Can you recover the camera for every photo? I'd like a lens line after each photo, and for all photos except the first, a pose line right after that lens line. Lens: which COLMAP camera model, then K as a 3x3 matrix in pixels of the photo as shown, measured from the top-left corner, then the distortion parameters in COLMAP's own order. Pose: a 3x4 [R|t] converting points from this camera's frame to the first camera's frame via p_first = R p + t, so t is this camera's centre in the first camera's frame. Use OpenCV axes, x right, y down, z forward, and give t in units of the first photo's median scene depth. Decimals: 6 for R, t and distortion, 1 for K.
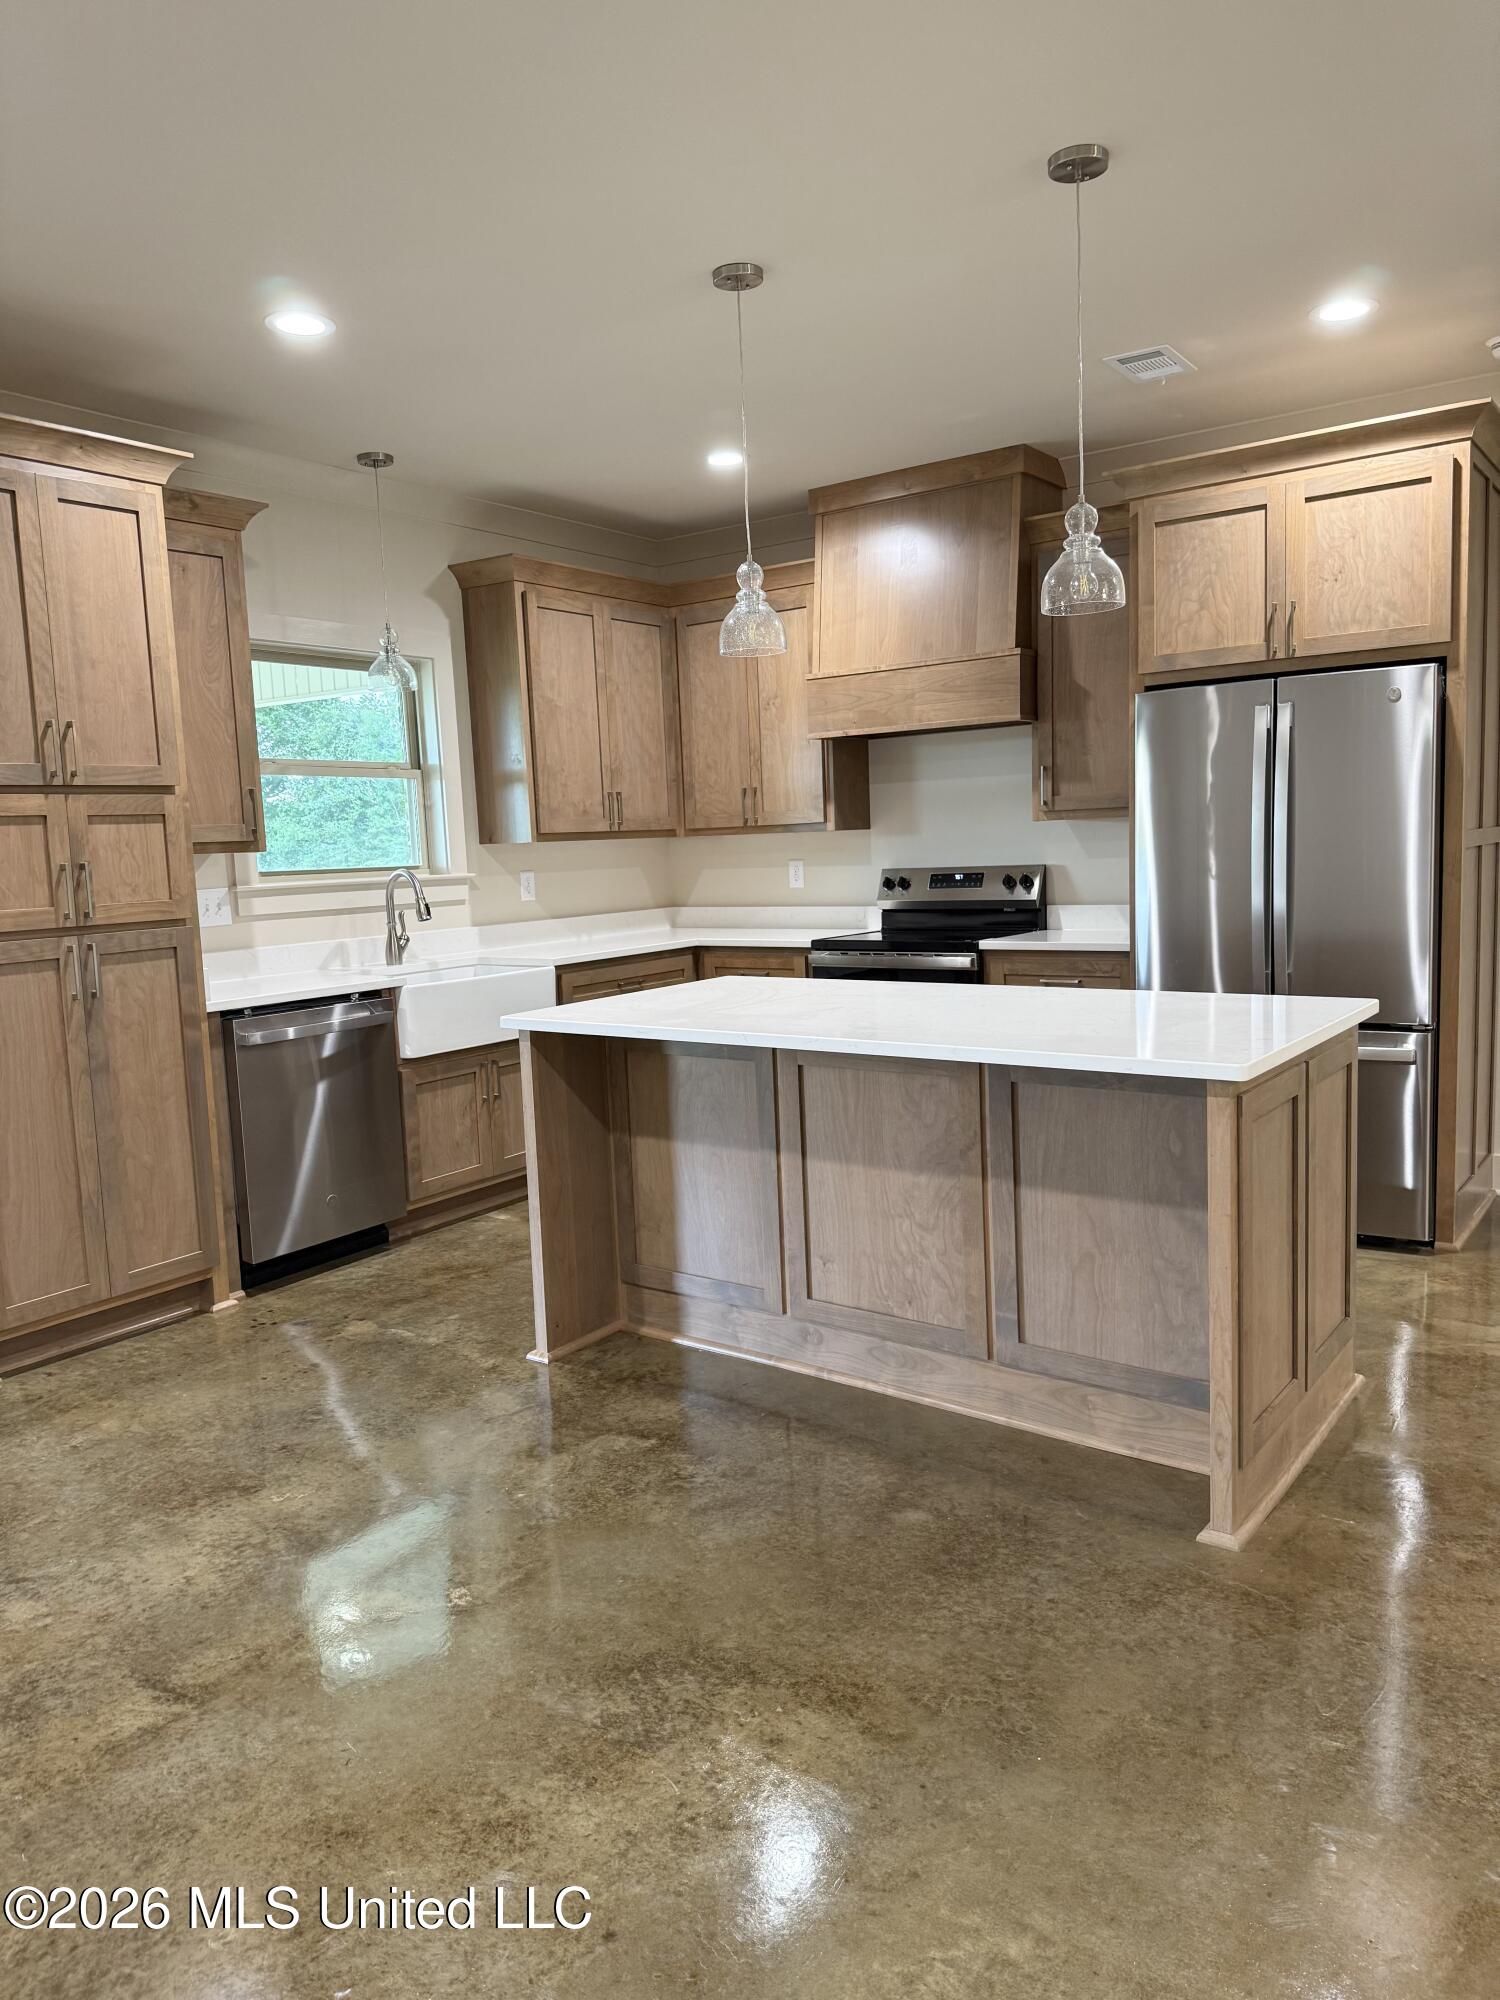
lens RADIAL K [[1380.0, 0, 740.5], [0, 1380.0, 992.9], [0, 0, 1]] dist [0.184907, -0.405713]
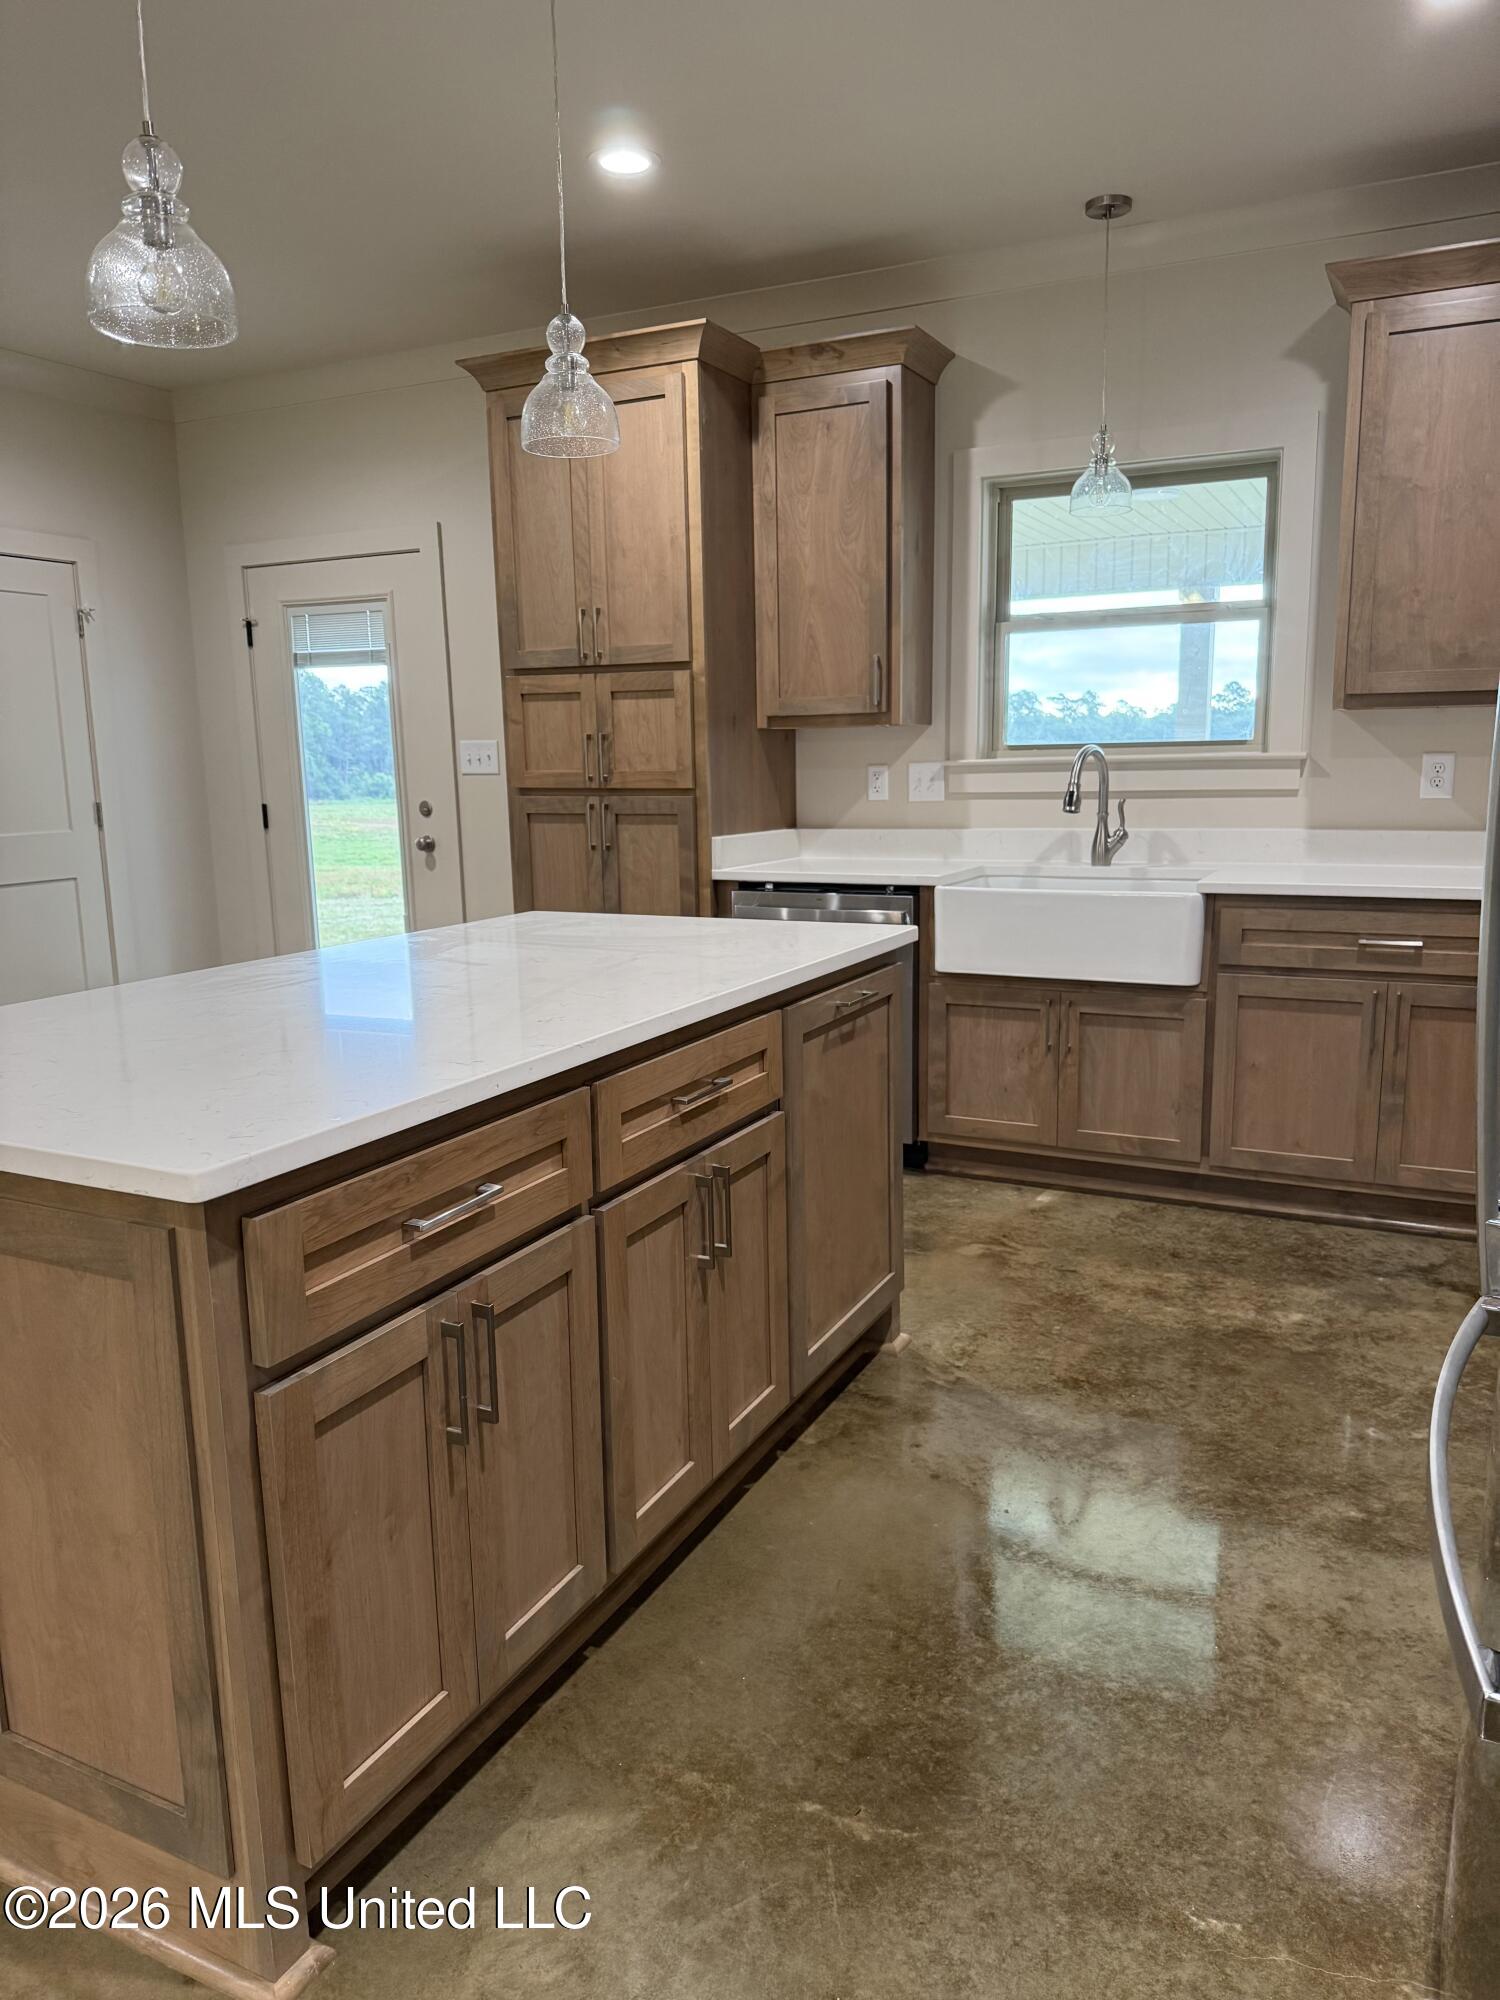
lens RADIAL K [[1385.7, 0, 752.6], [0, 1385.7, 1006.1], [0, 0, 1]] dist [0.189315, -0.416272]
pose [[0.170886, 0.213315, -0.961922, 0.644740], [-0.100527, 0.974963, 0.198348, -0.101966], [0.980149, 0.062804, 0.188051, 0.819398]]
